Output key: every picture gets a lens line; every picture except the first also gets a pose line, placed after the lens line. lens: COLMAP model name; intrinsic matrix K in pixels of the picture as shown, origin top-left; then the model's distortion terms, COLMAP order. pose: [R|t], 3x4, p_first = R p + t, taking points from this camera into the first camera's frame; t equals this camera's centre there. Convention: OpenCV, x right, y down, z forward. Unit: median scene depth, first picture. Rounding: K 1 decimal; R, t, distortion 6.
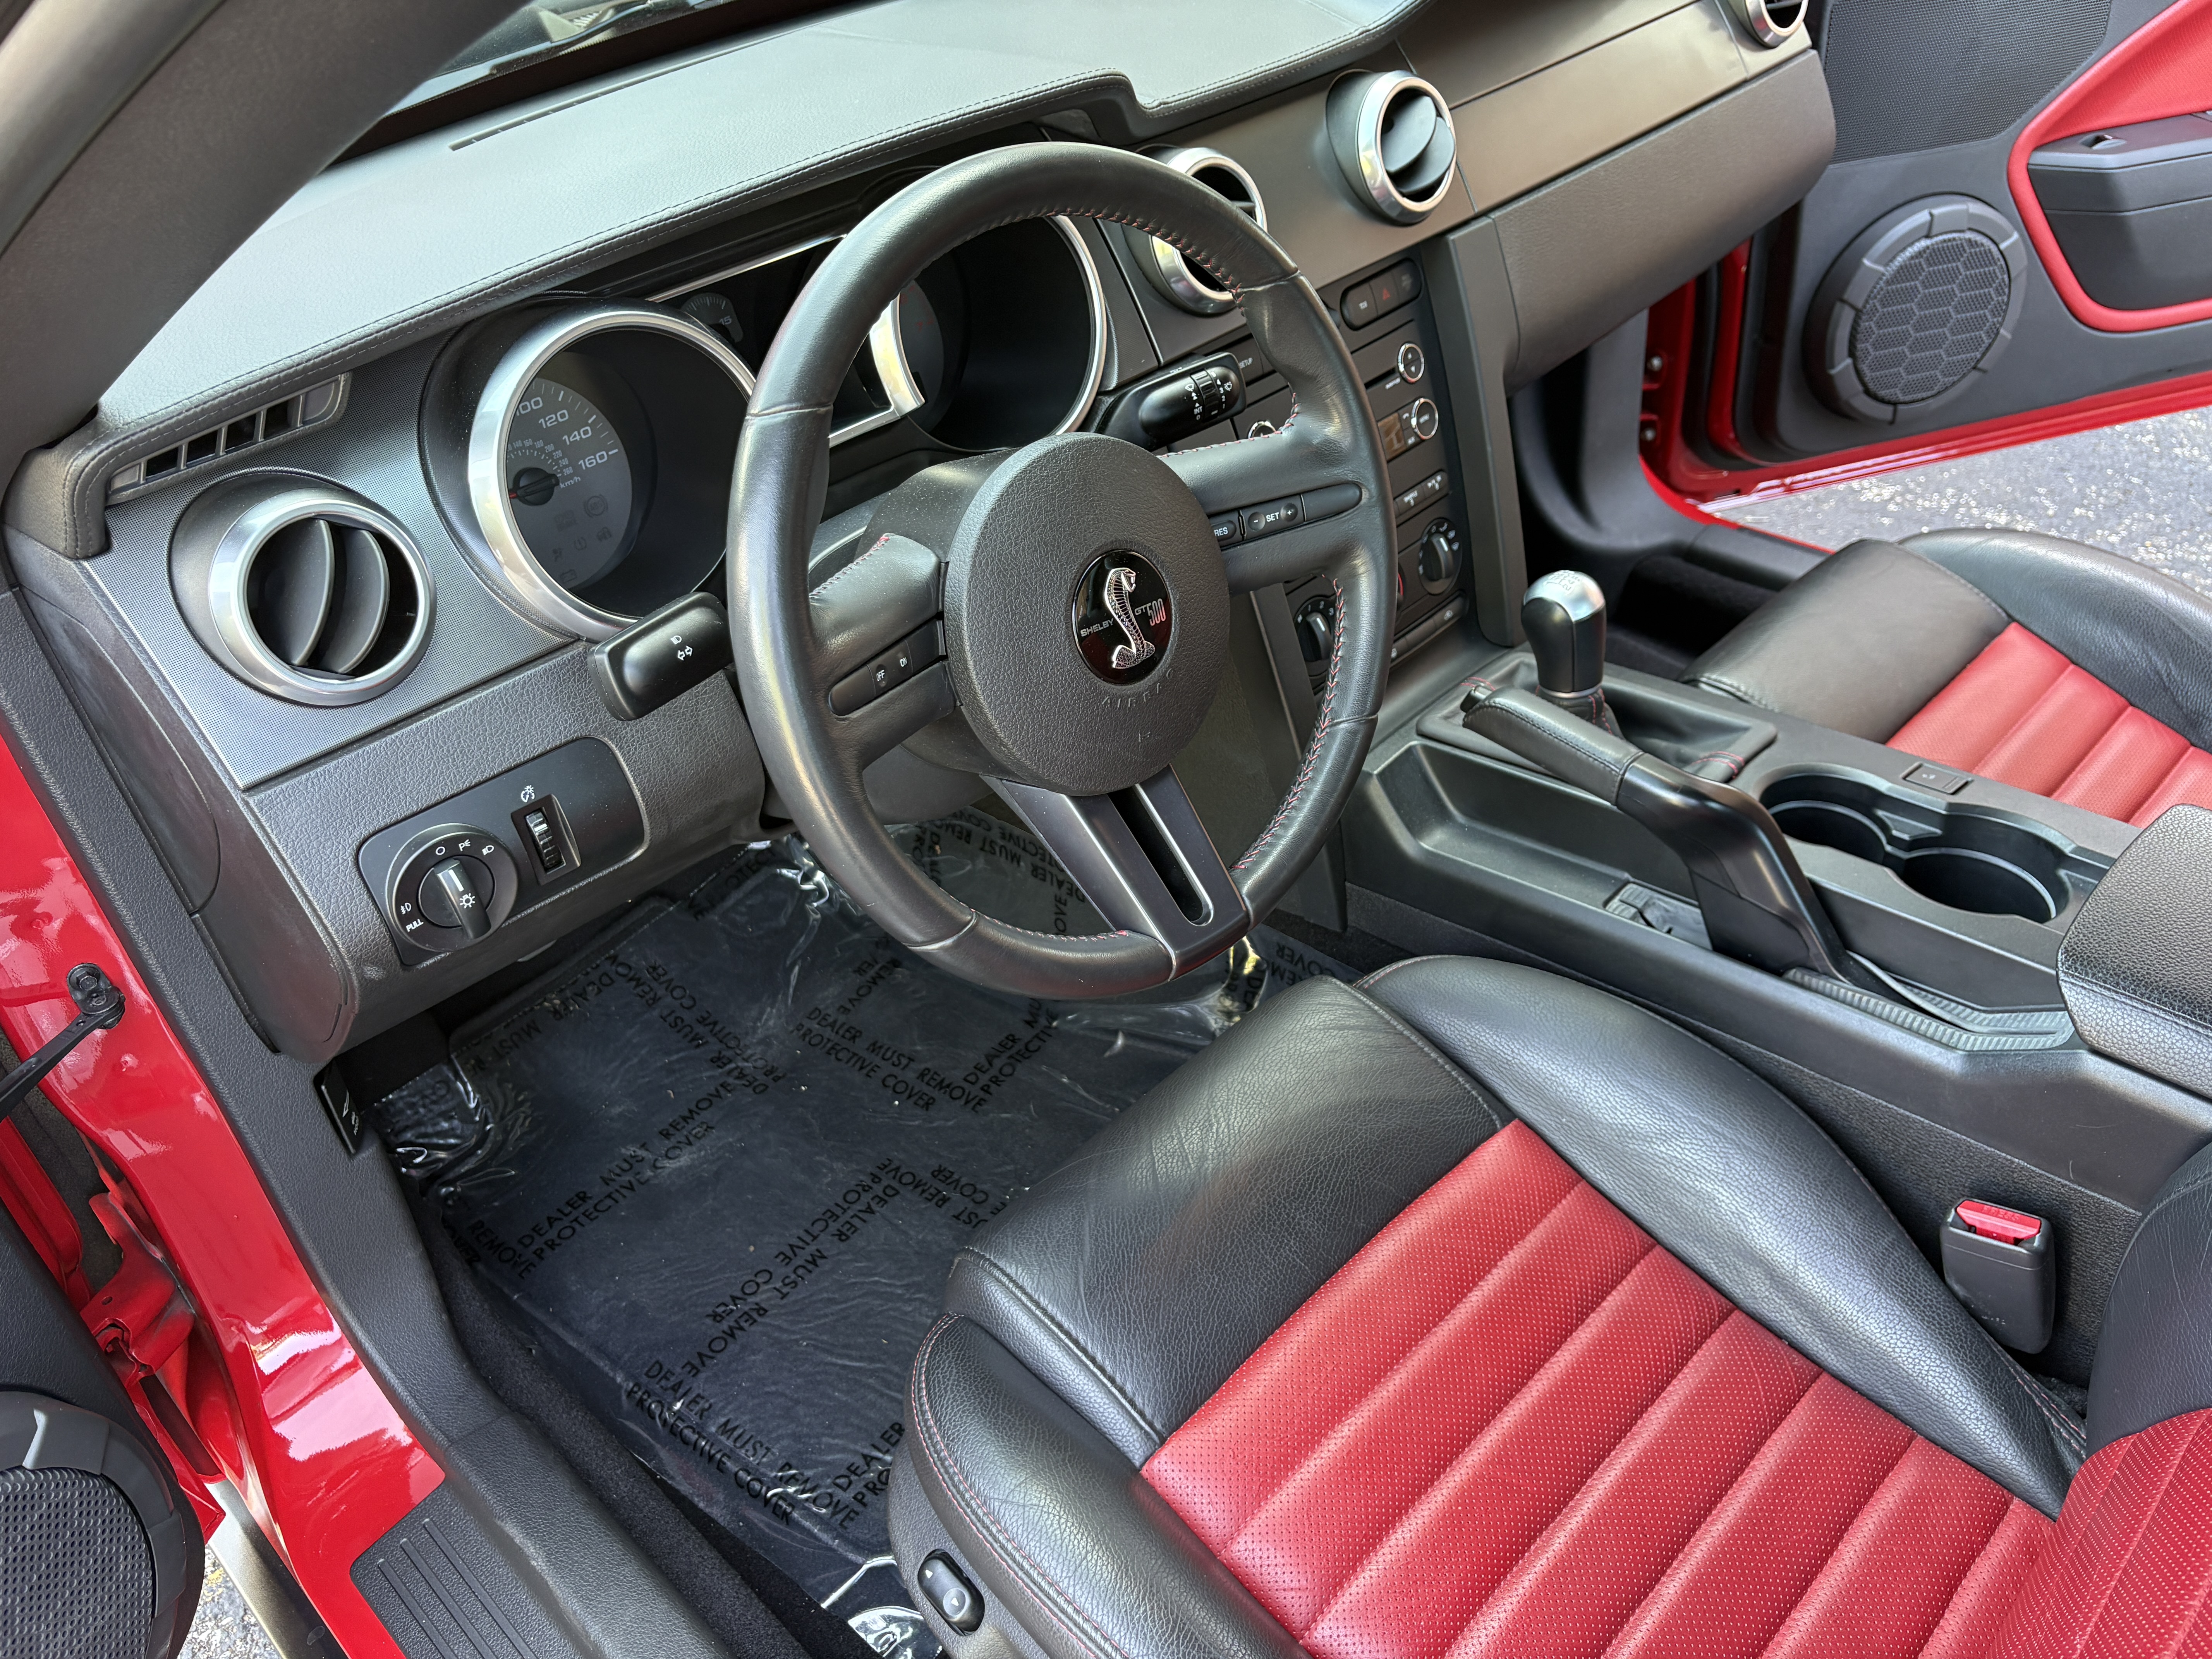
lens RADIAL K [[1648.5, 0, 1112.5], [0, 1648.5, 846.8], [0, 0, 1]] dist [0.020137, -0.004729]
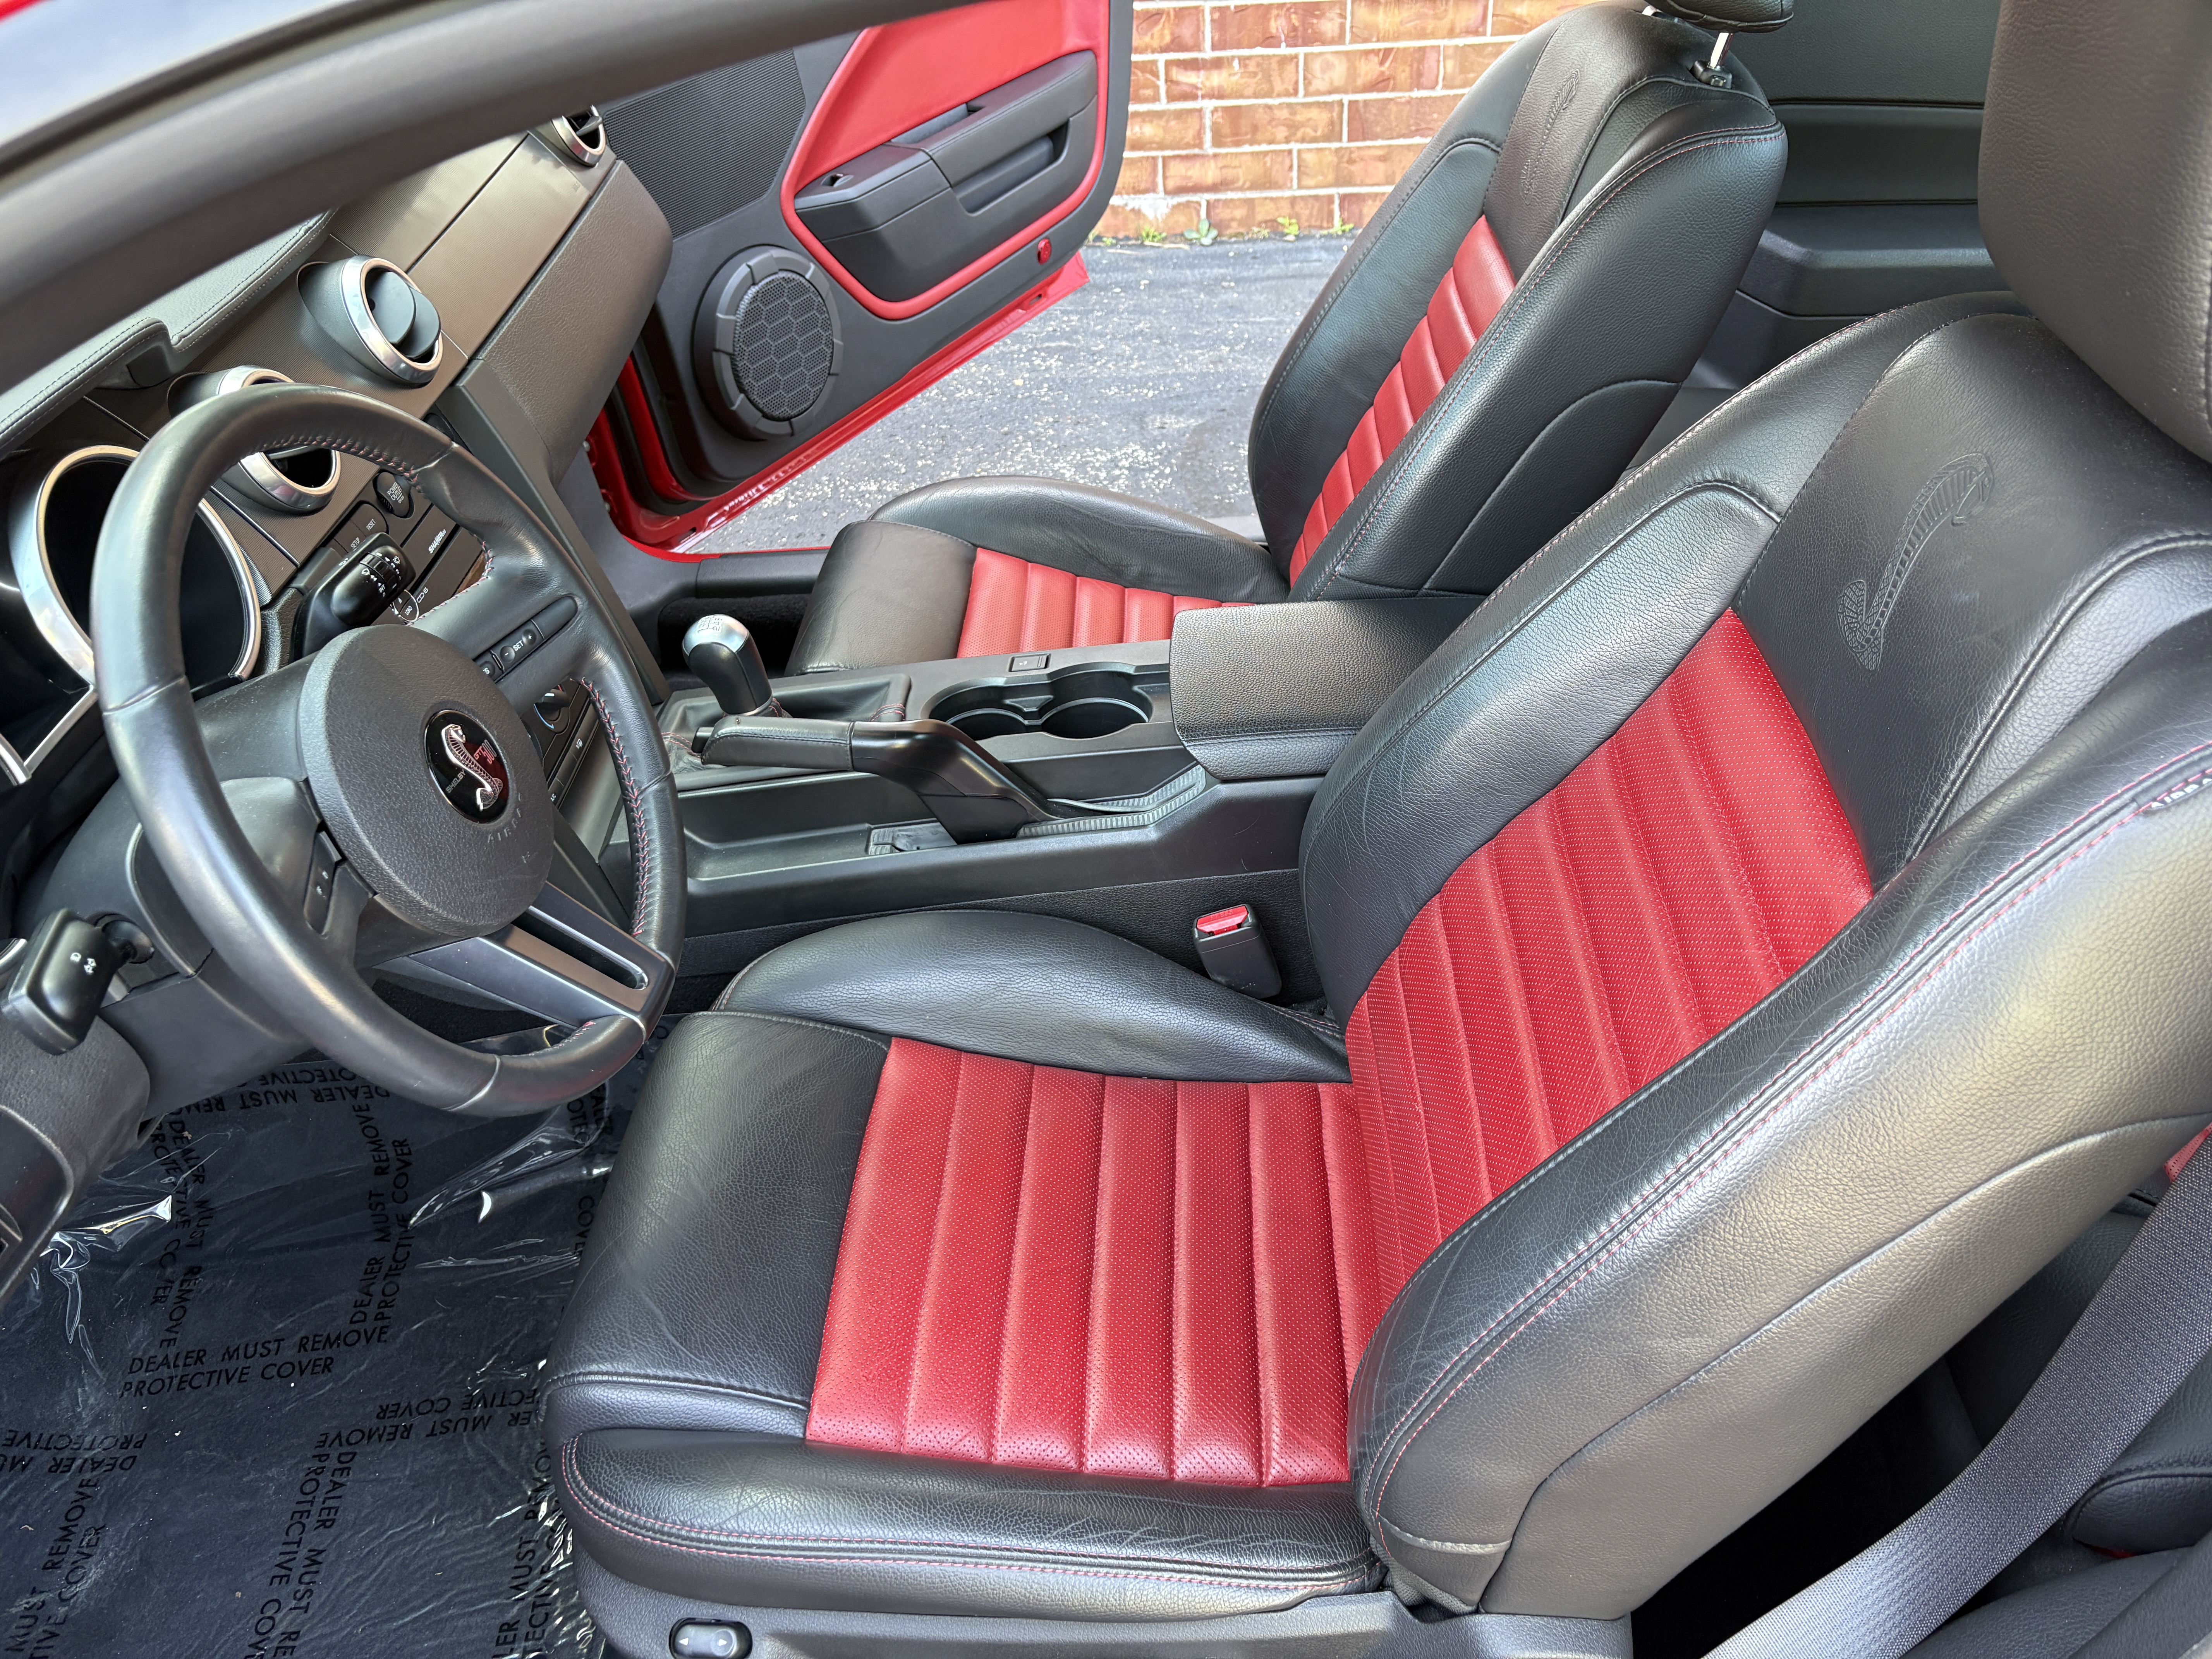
lens RADIAL K [[1639.0, 0, 1106.0], [0, 1639.0, 829.5], [0, 0, 1]] dist [0.069439, -0.136200]
pose [[0.736463, -0.411241, 0.537125, -0.226798], [0.438821, 0.894702, 0.083337, -0.003547], [-0.514838, 0.174327, 0.839376, -0.117858]]
